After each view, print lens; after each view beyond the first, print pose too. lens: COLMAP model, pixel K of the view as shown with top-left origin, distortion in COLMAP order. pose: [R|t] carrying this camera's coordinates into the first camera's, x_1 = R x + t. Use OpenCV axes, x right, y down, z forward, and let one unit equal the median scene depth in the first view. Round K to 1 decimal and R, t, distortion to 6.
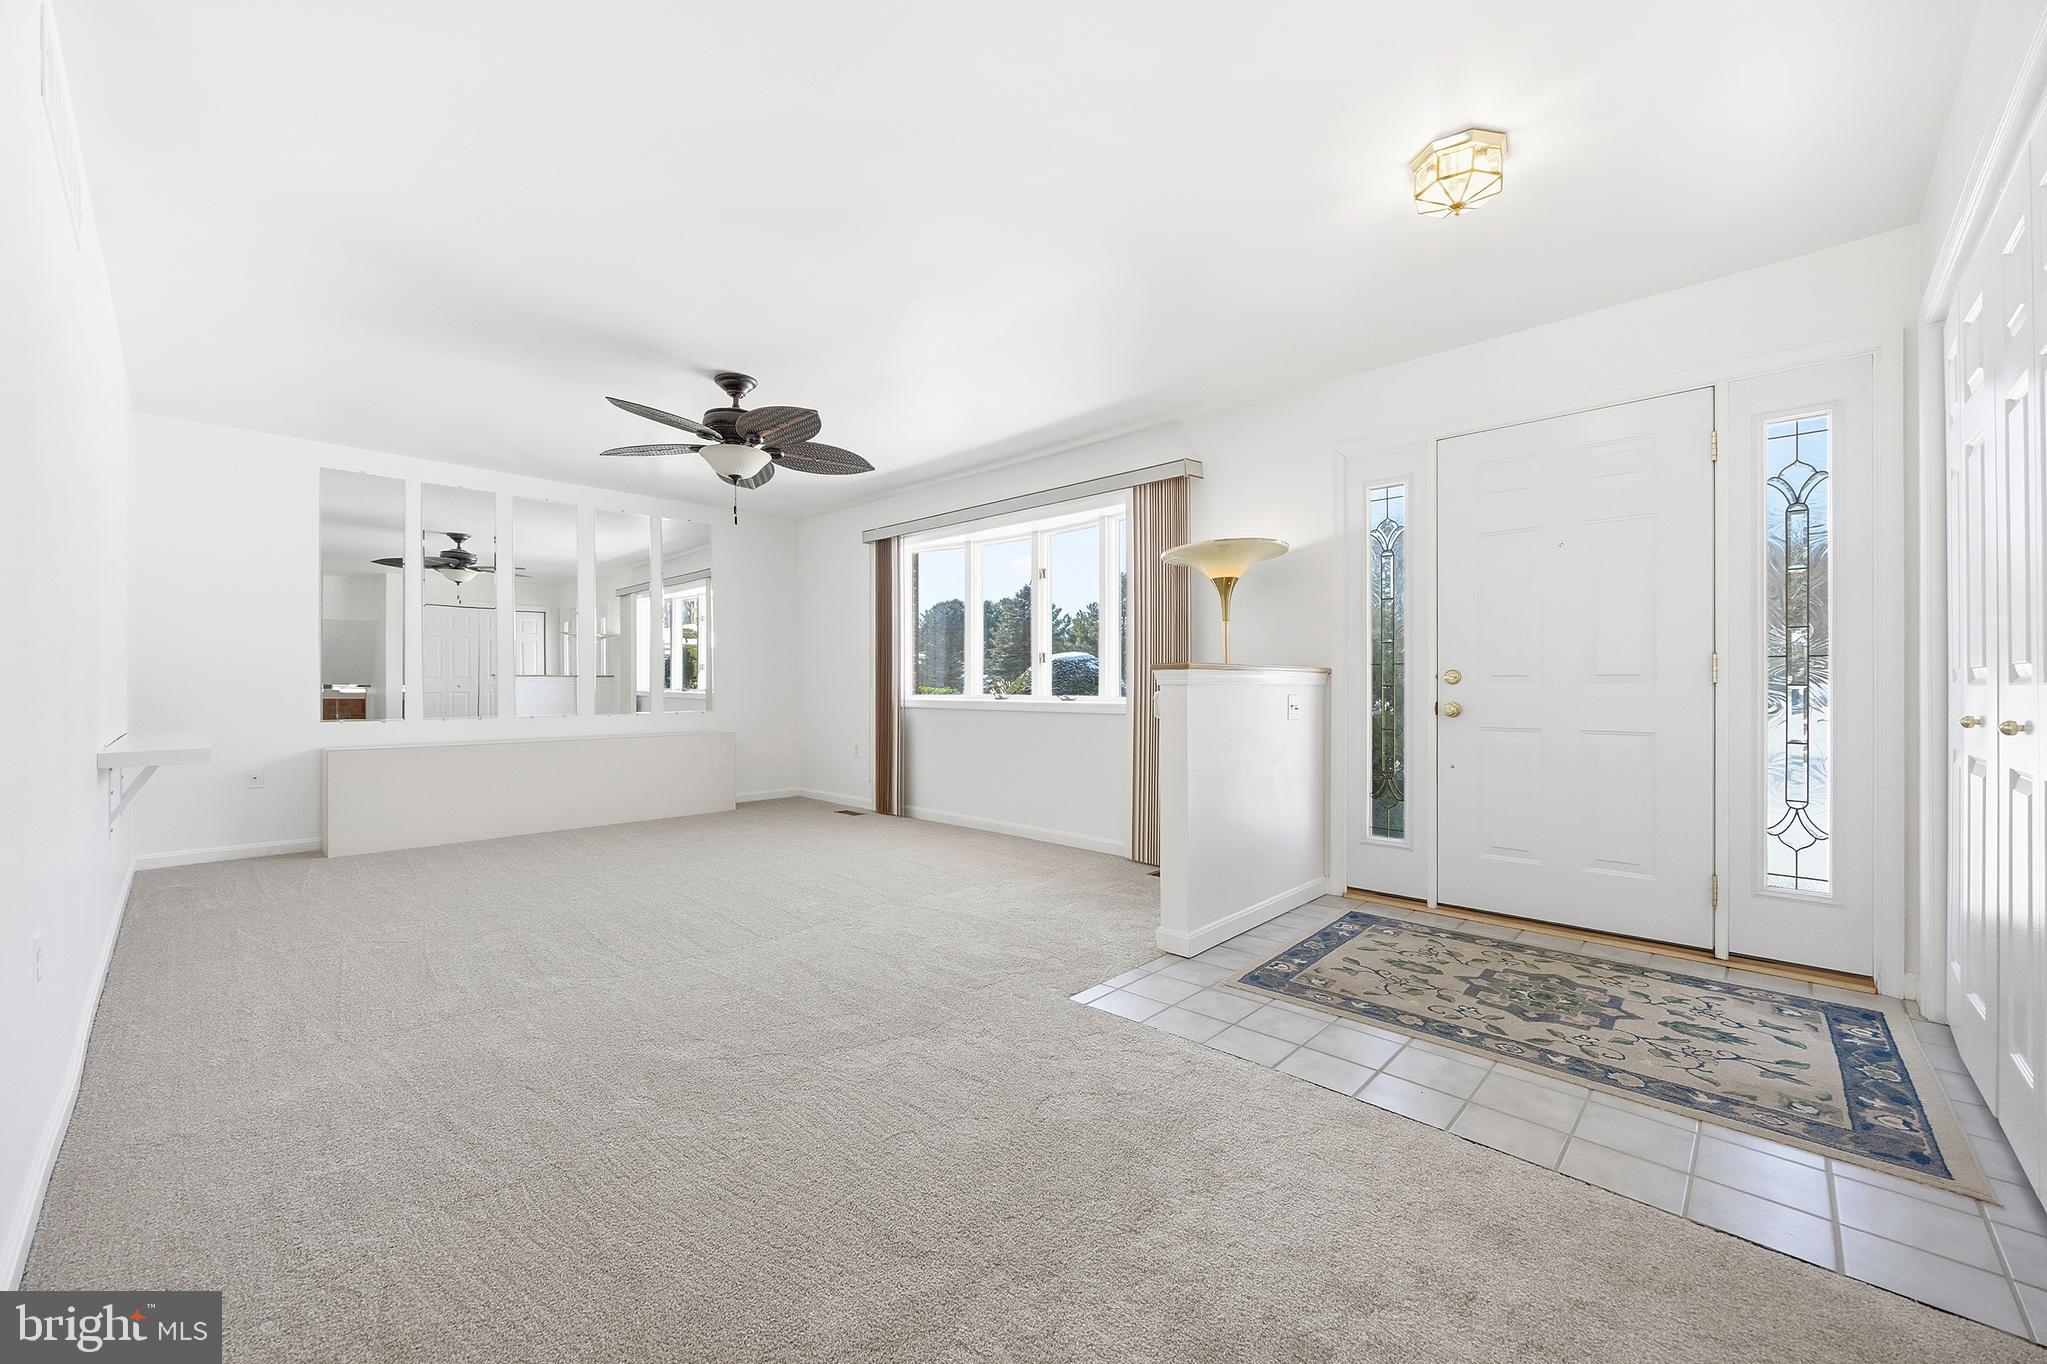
lens RADIAL K [[781.1, 0, 1004.2], [0, 781.1, 687.9], [0, 0, 1]] dist [-0.003738, 0.000563]
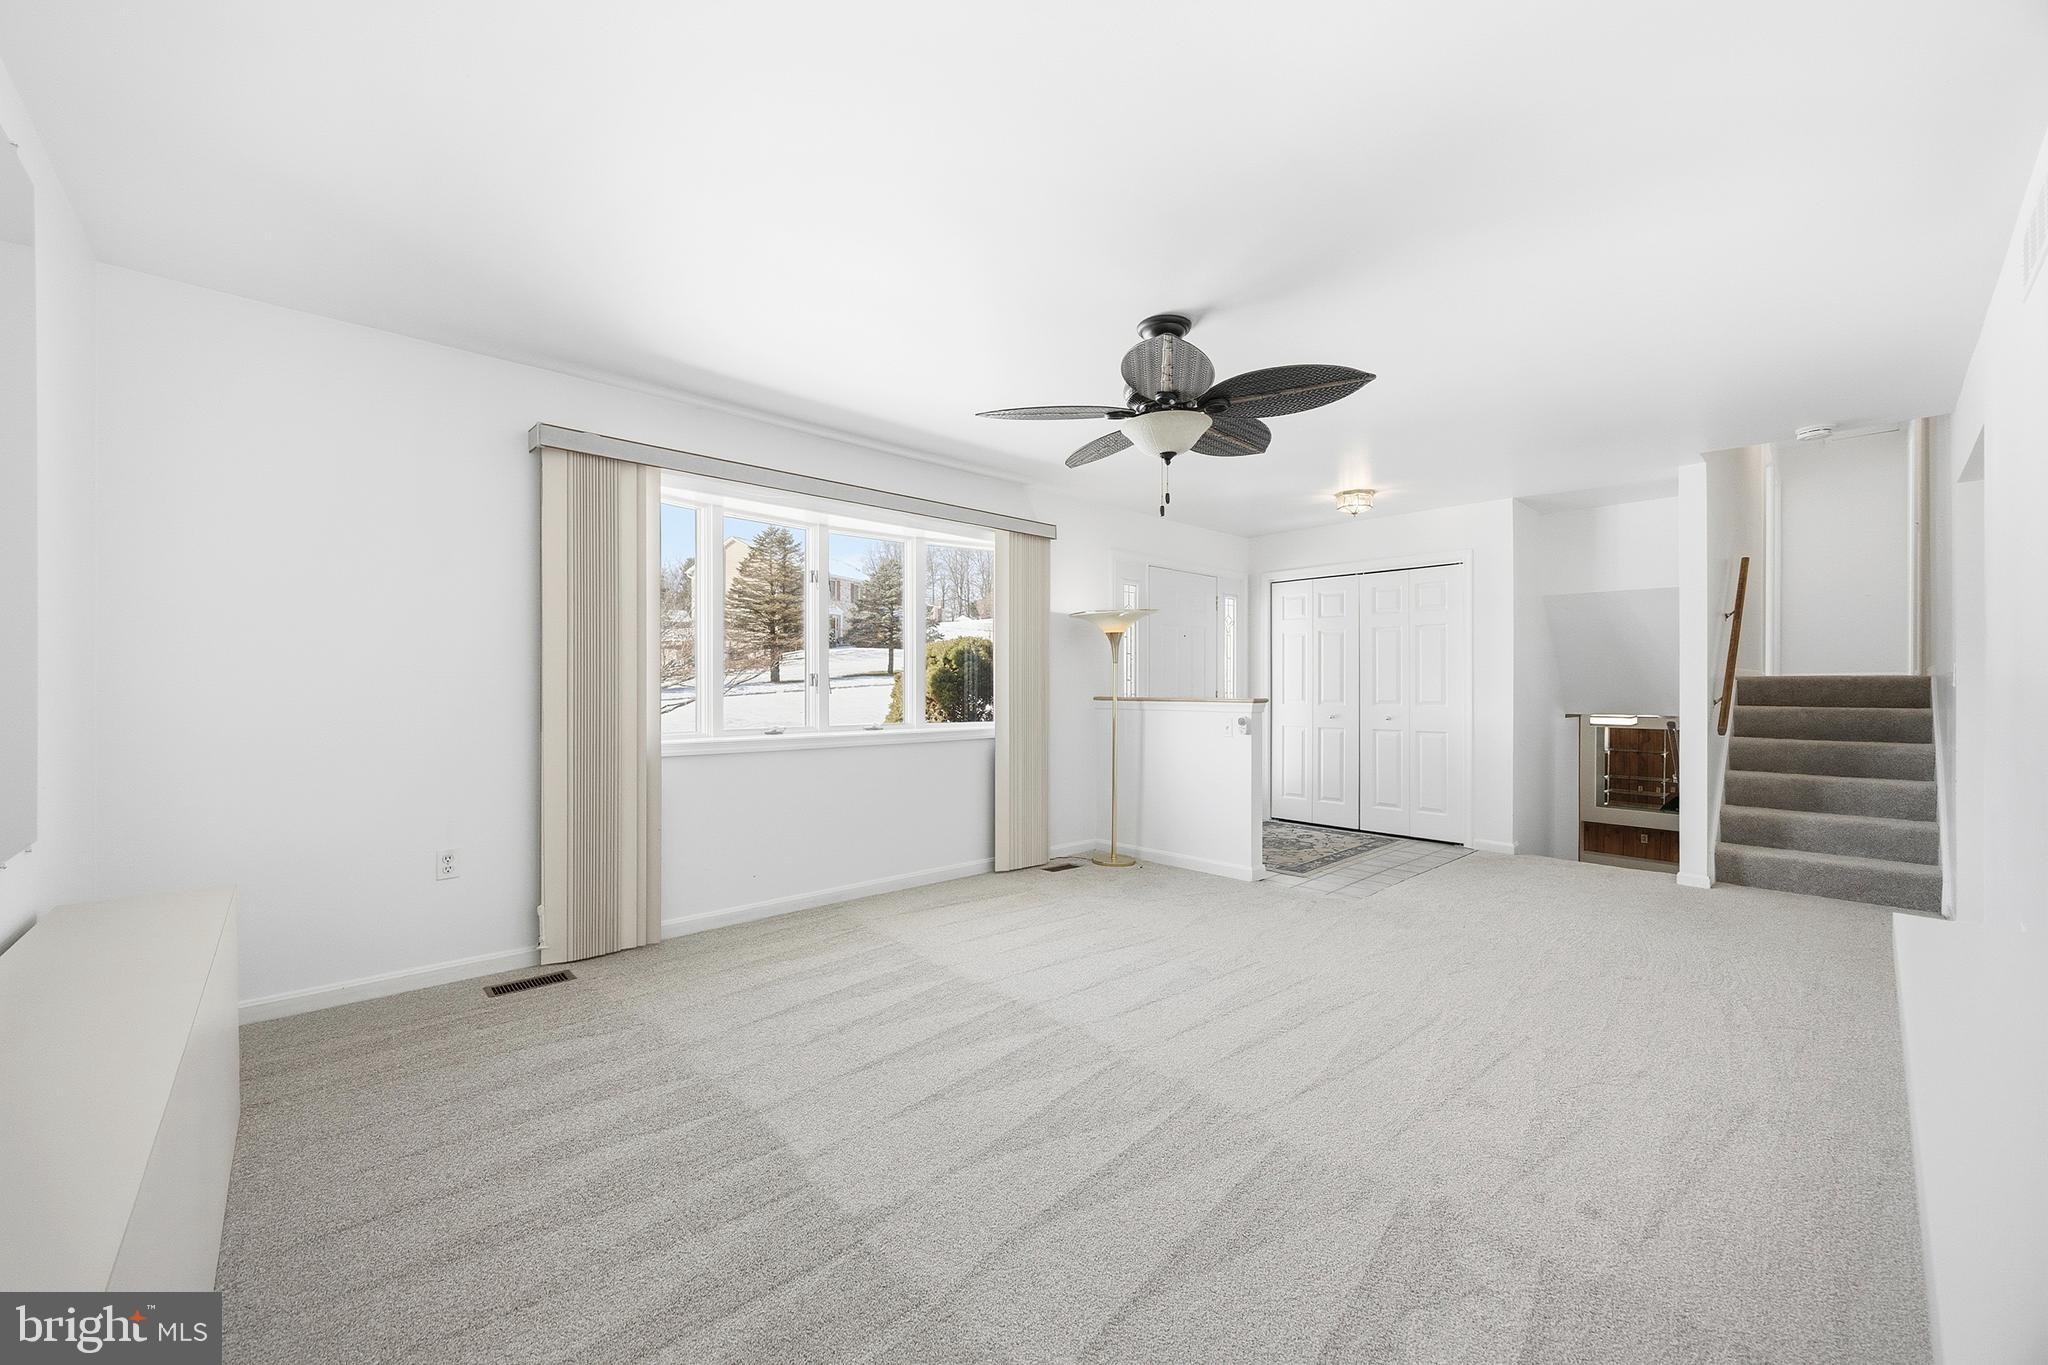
lens RADIAL K [[781.5, 0, 1022.7], [0, 781.5, 686.0], [0, 0, 1]] dist [-0.003738, 0.000563]
pose [[0.055271, 0.000308, 0.998471, -1.893229], [0.000069, 1.000000, -0.000312, -0.067379], [-0.998471, 0.000086, 0.055271, 1.831337]]
